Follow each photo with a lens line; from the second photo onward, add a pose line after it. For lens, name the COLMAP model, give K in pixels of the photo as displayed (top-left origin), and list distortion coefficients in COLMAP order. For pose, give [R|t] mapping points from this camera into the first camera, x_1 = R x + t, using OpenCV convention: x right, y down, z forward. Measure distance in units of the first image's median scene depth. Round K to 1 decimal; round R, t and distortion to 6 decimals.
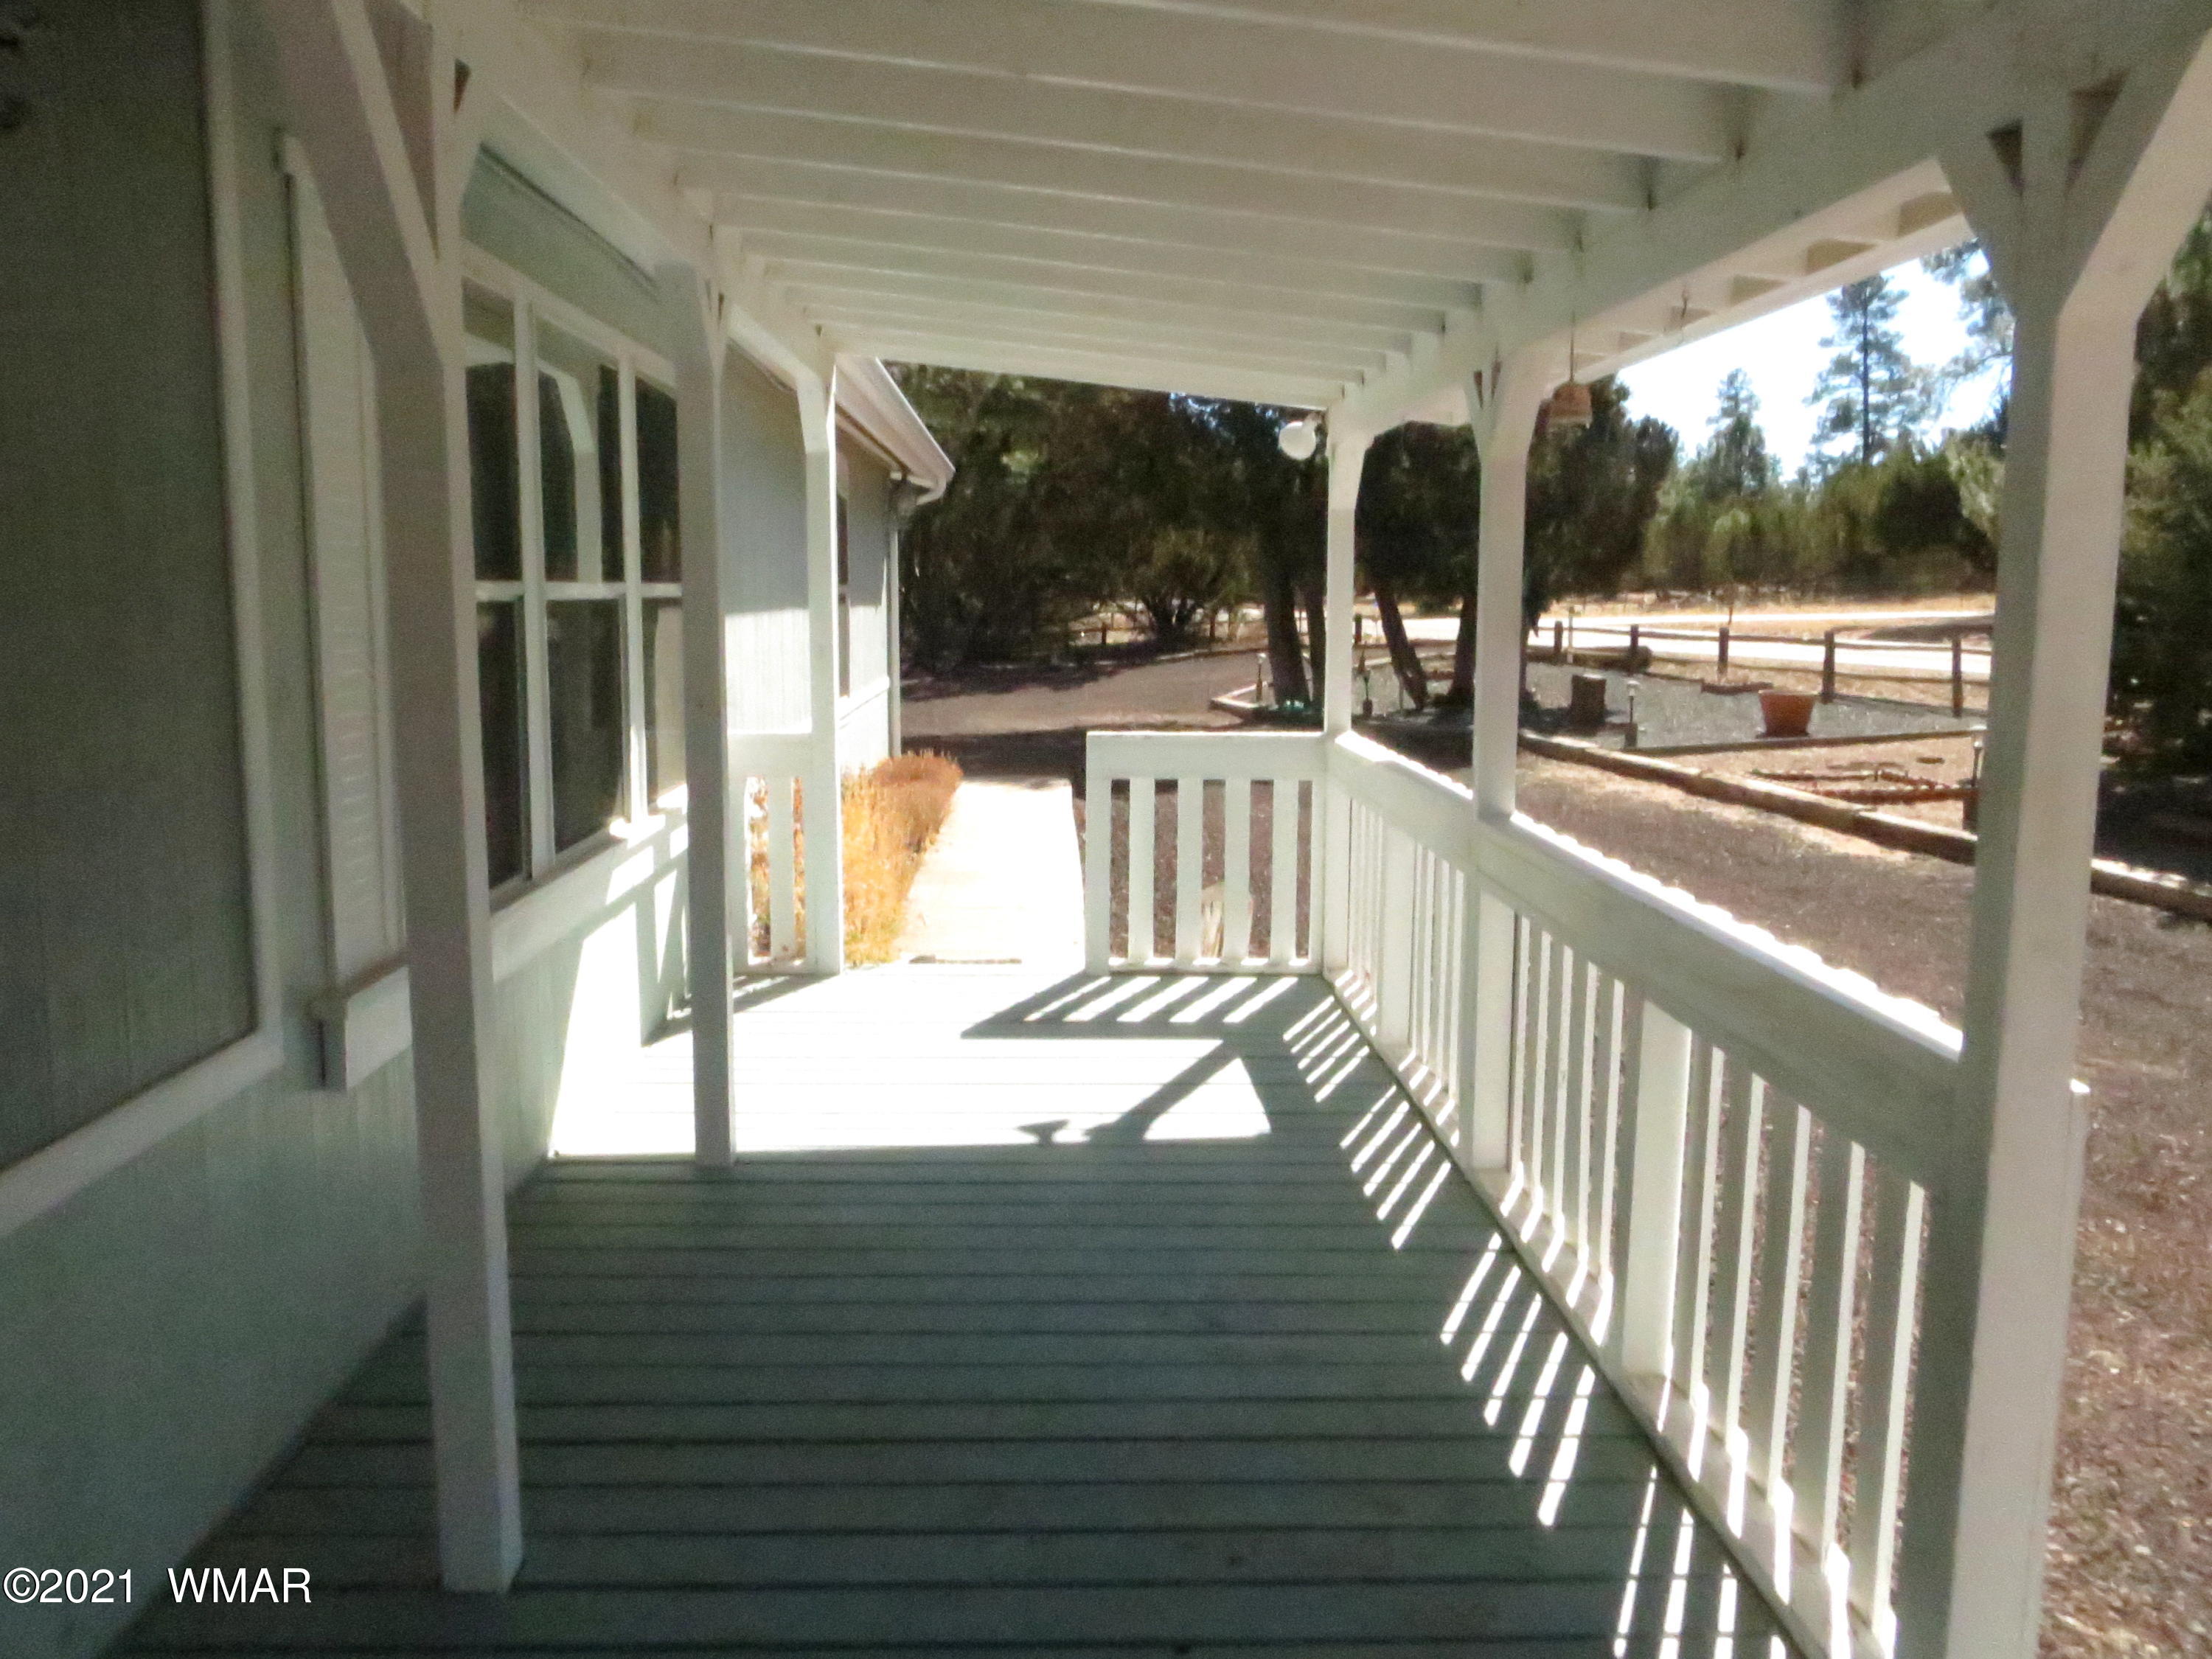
lens RADIAL K [[1878.4, 0, 1106.0], [0, 1878.4, 829.5], [0, 0, 1]] dist [-0.016005, 0.012041]
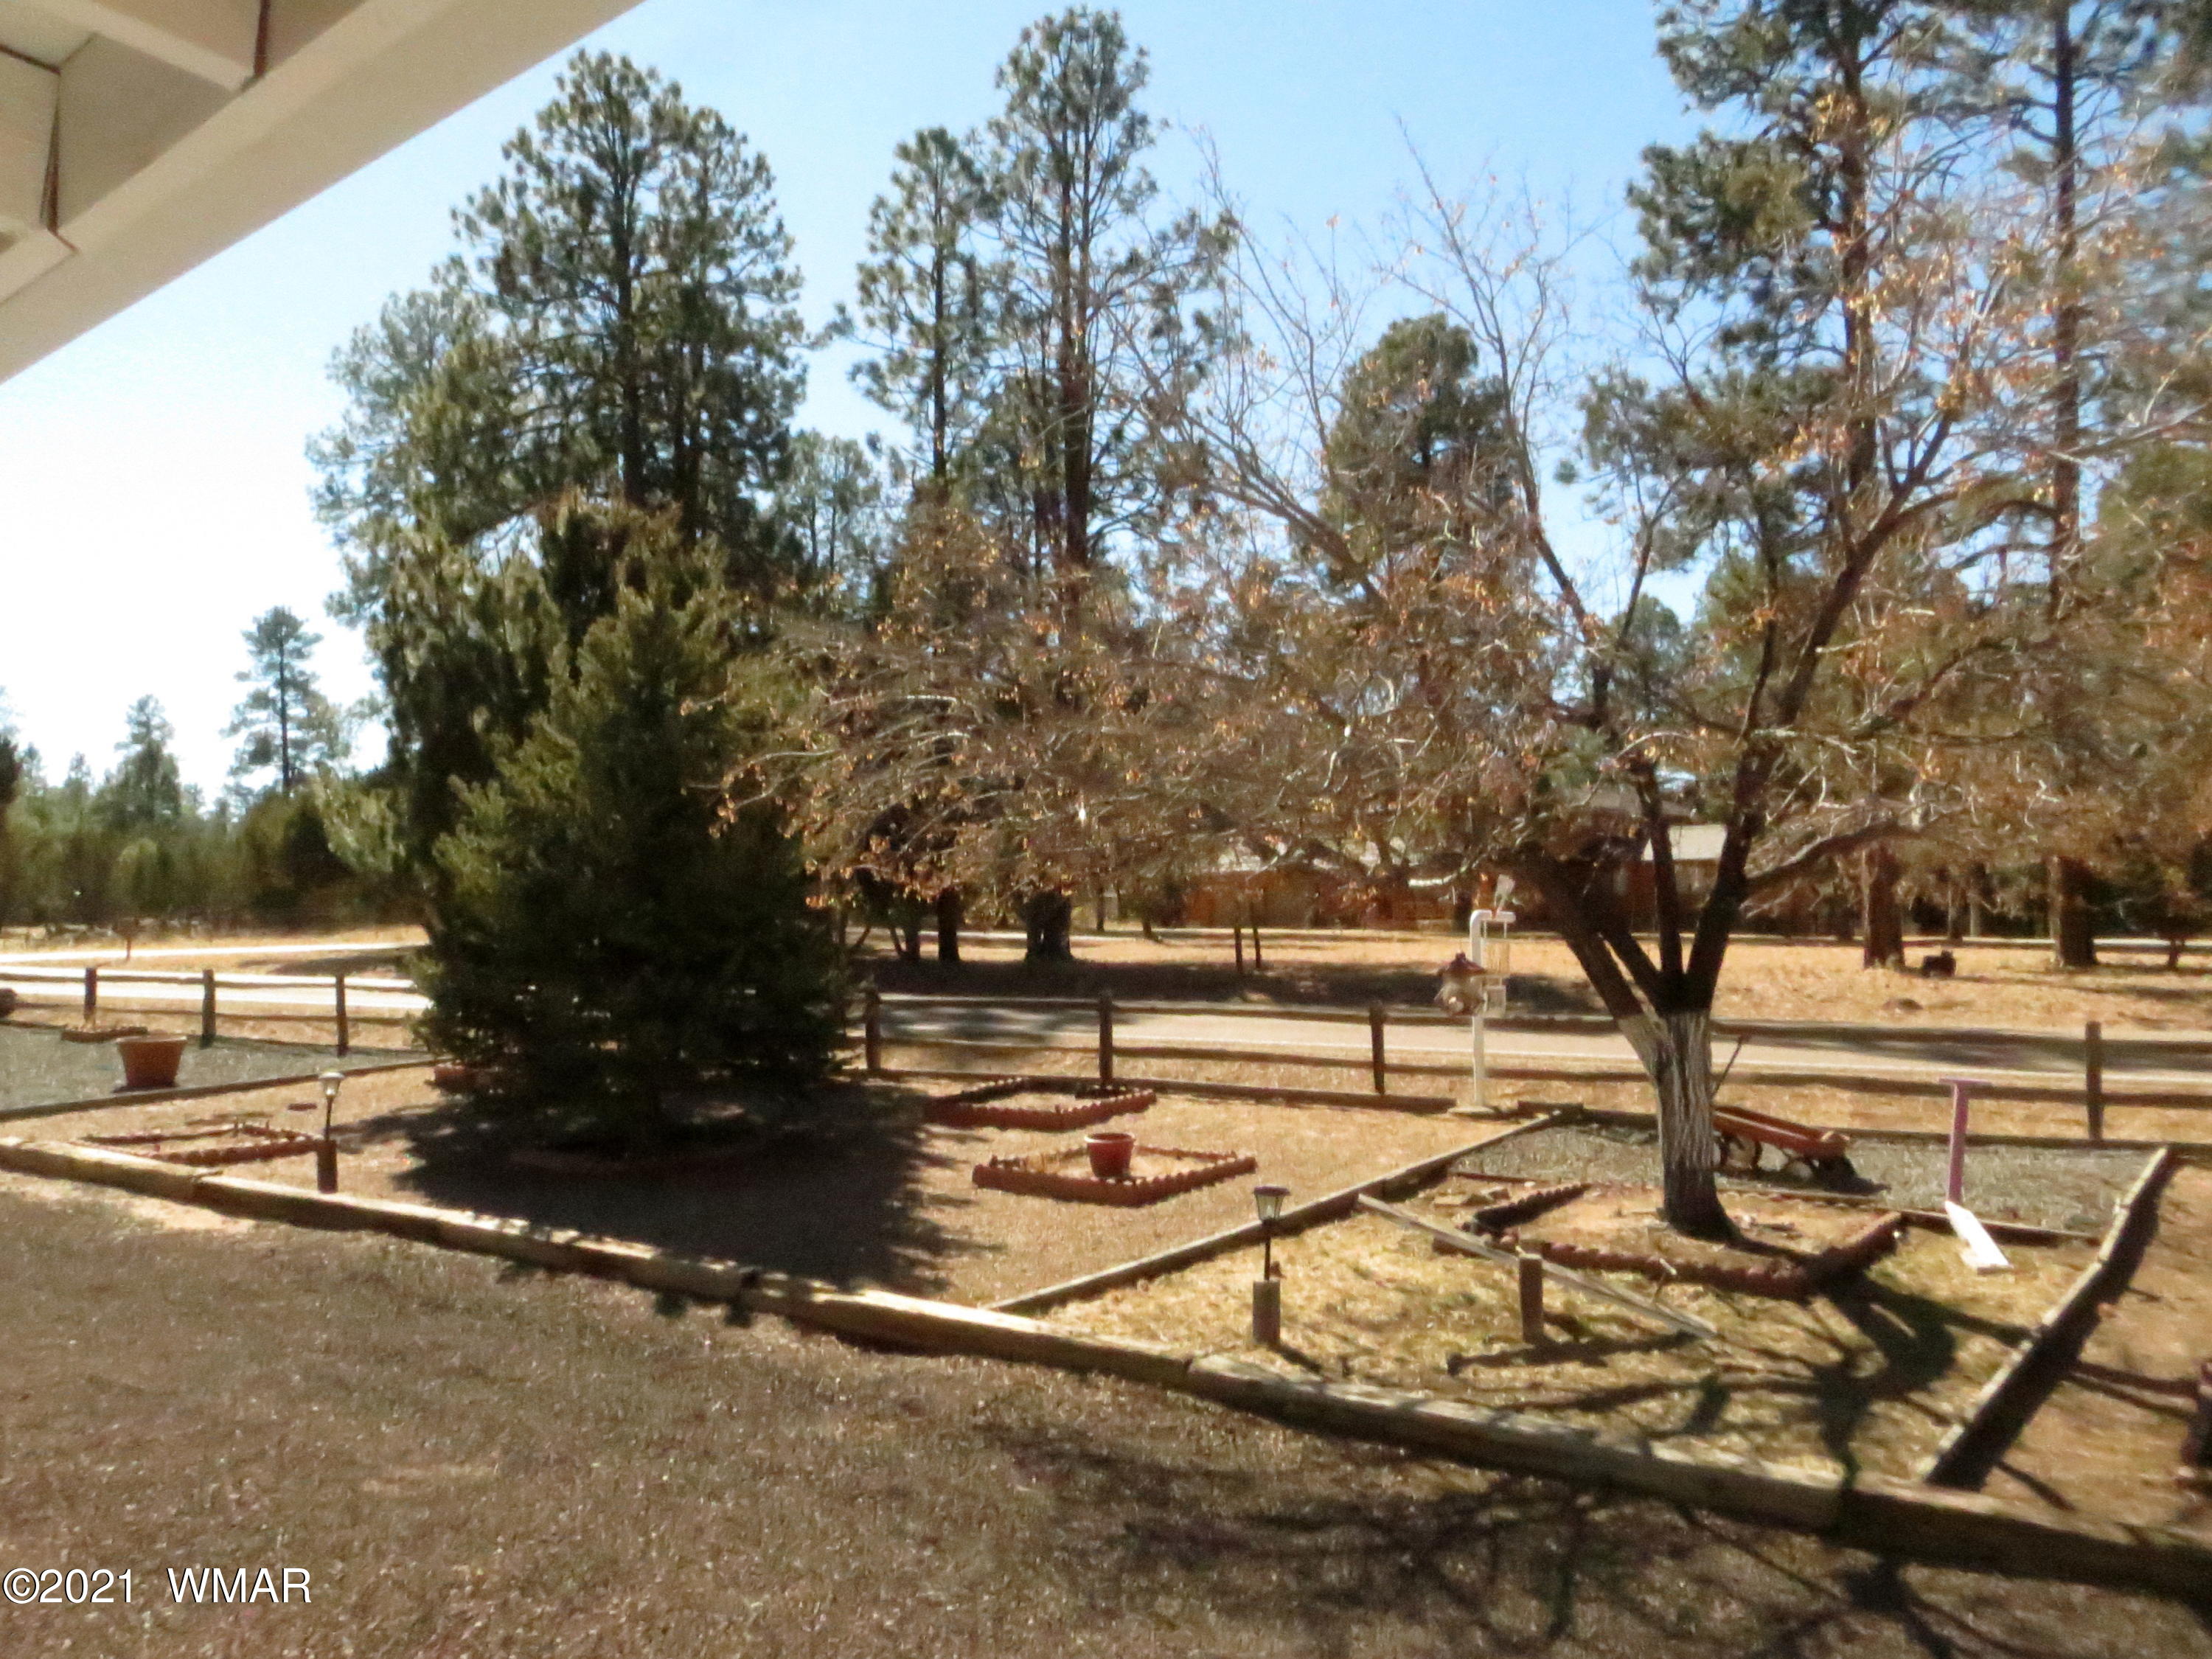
lens RADIAL K [[1868.9, 0, 1075.3], [0, 1868.9, 820.7], [0, 0, 1]] dist [-0.000823, 0.009191]
pose [[0.713355, 0.035500, 0.699903, 0.025784], [0.091173, 0.985527, -0.142913, -0.004115], [-0.694847, 0.165760, 0.699794, 0.024463]]
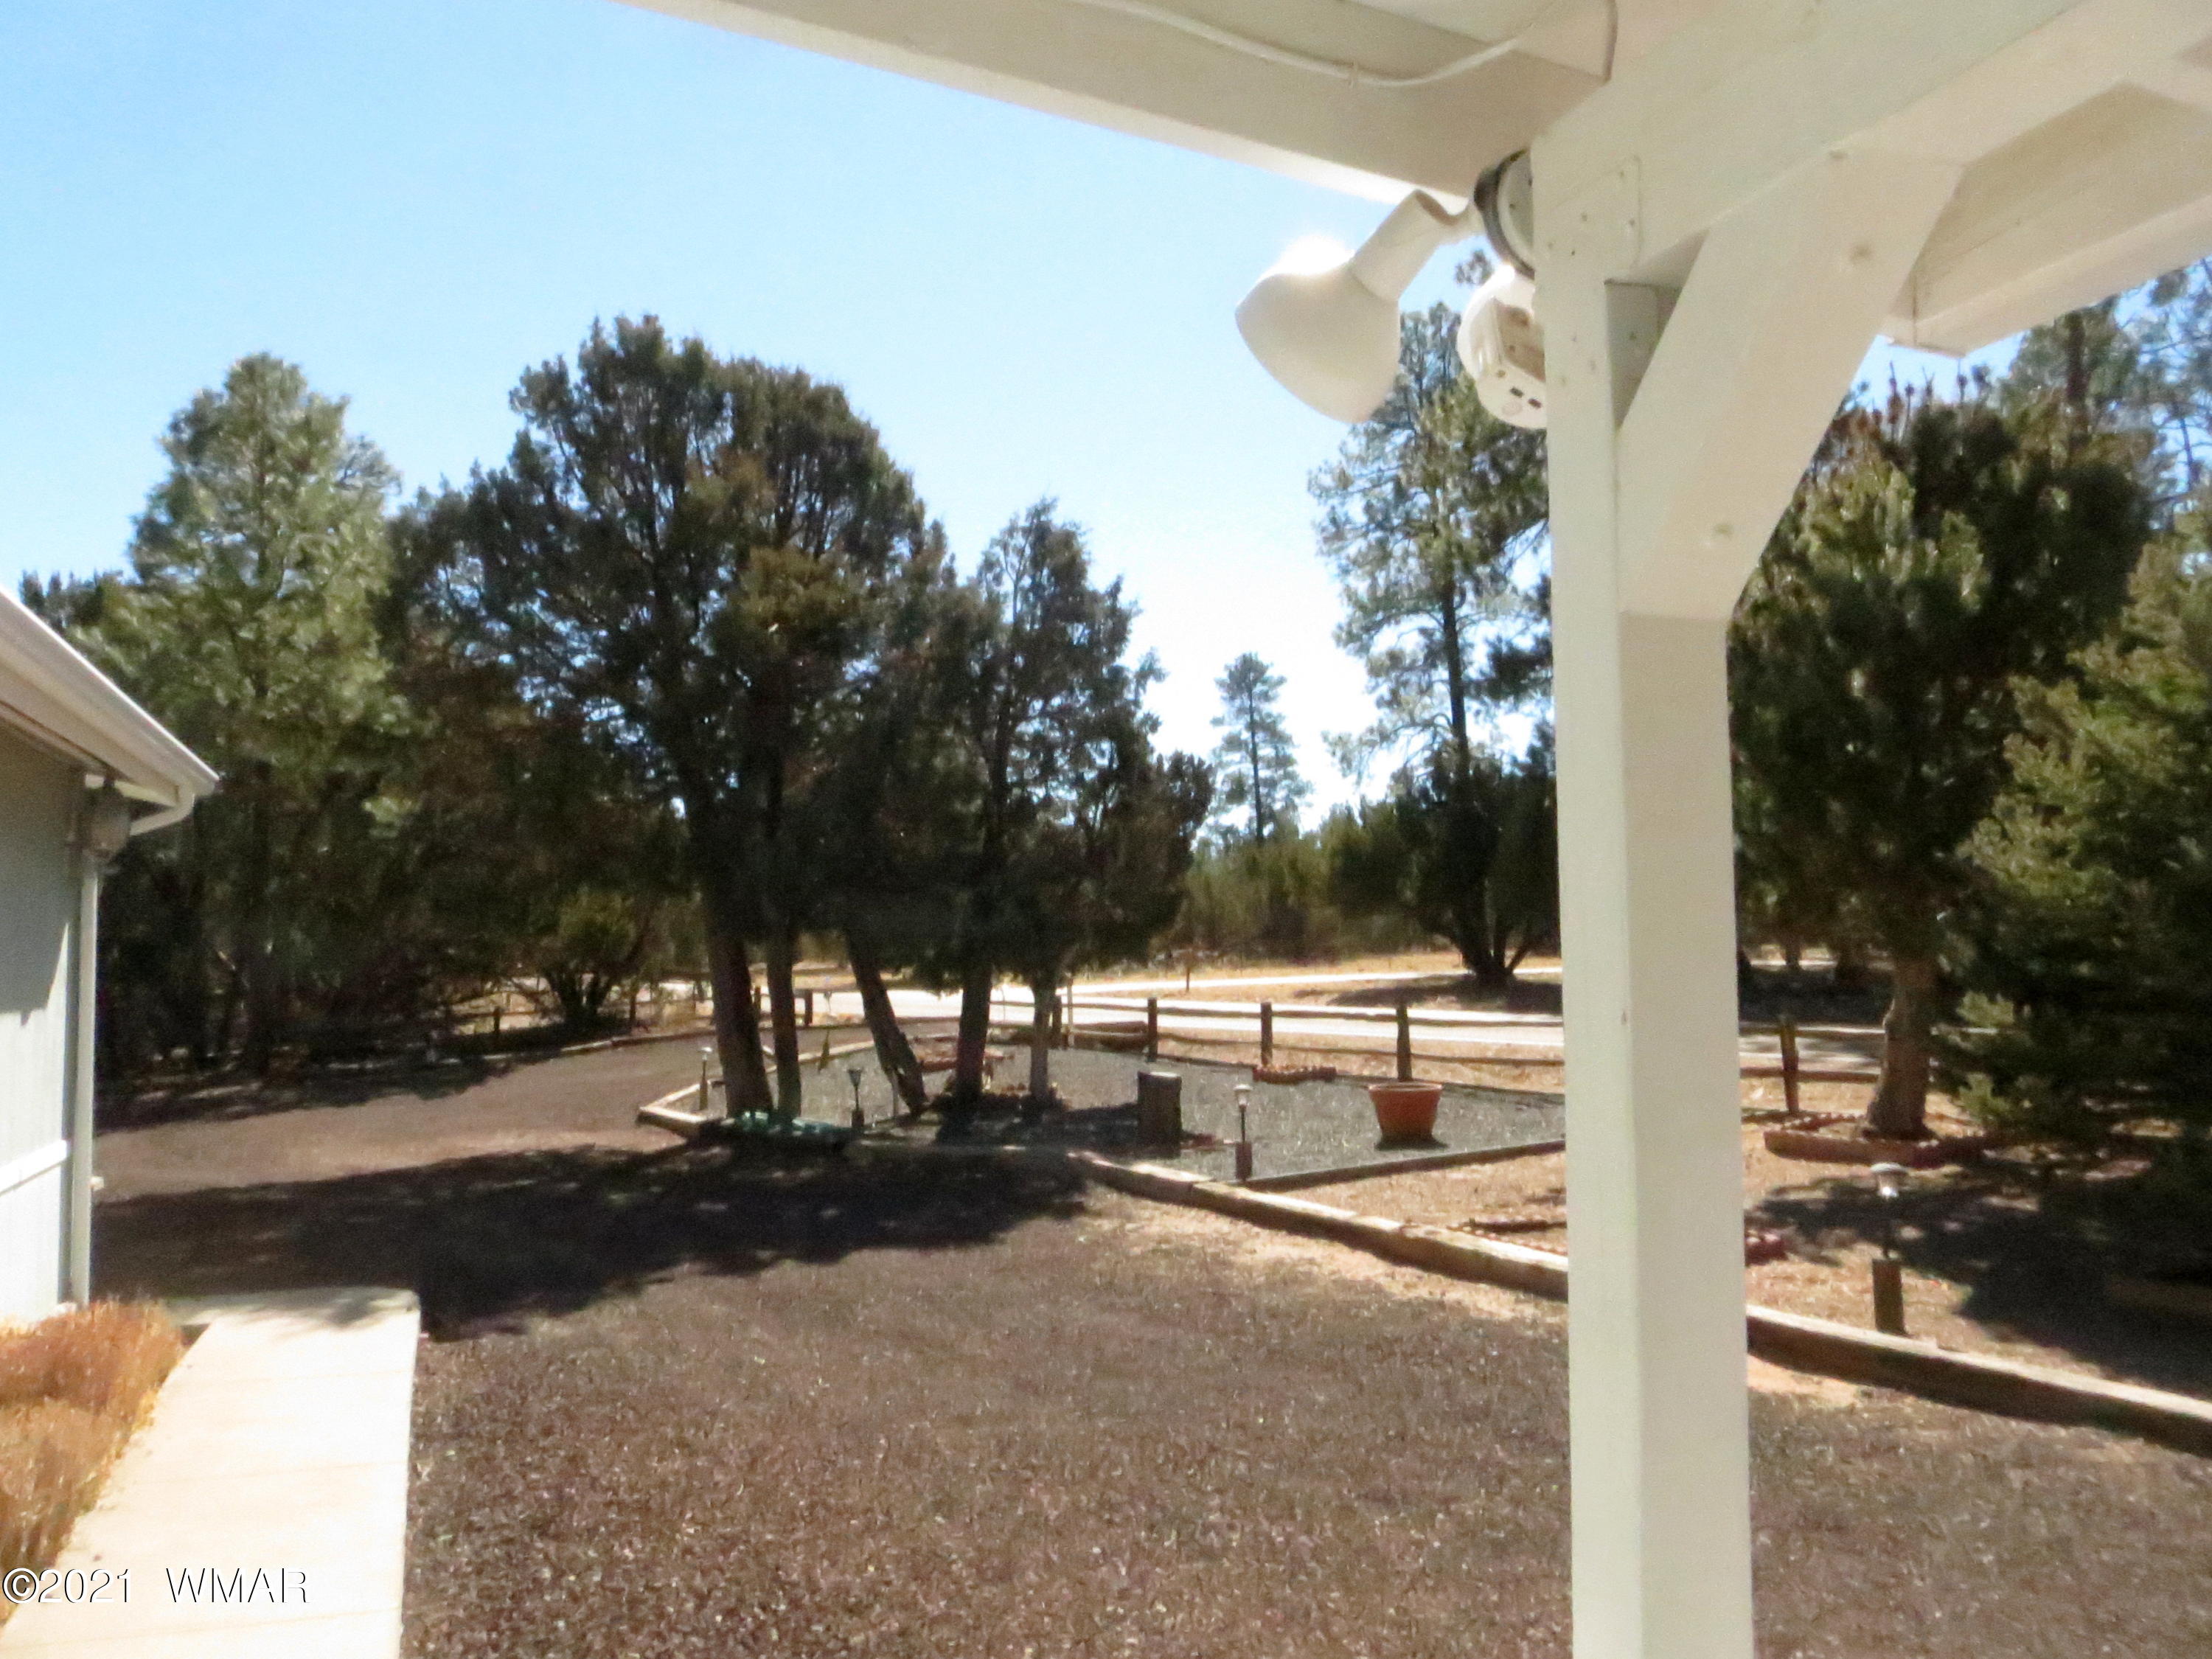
lens RADIAL K [[1878.4, 0, 1106.0], [0, 1878.4, 829.5], [0, 0, 1]] dist [-0.016005, 0.012041]
pose [[0.952634, 0.007550, 0.304024, 0.002942], [0.051615, 0.981175, -0.186097, -0.021197], [-0.299706, 0.192975, 0.934311, 0.152923]]
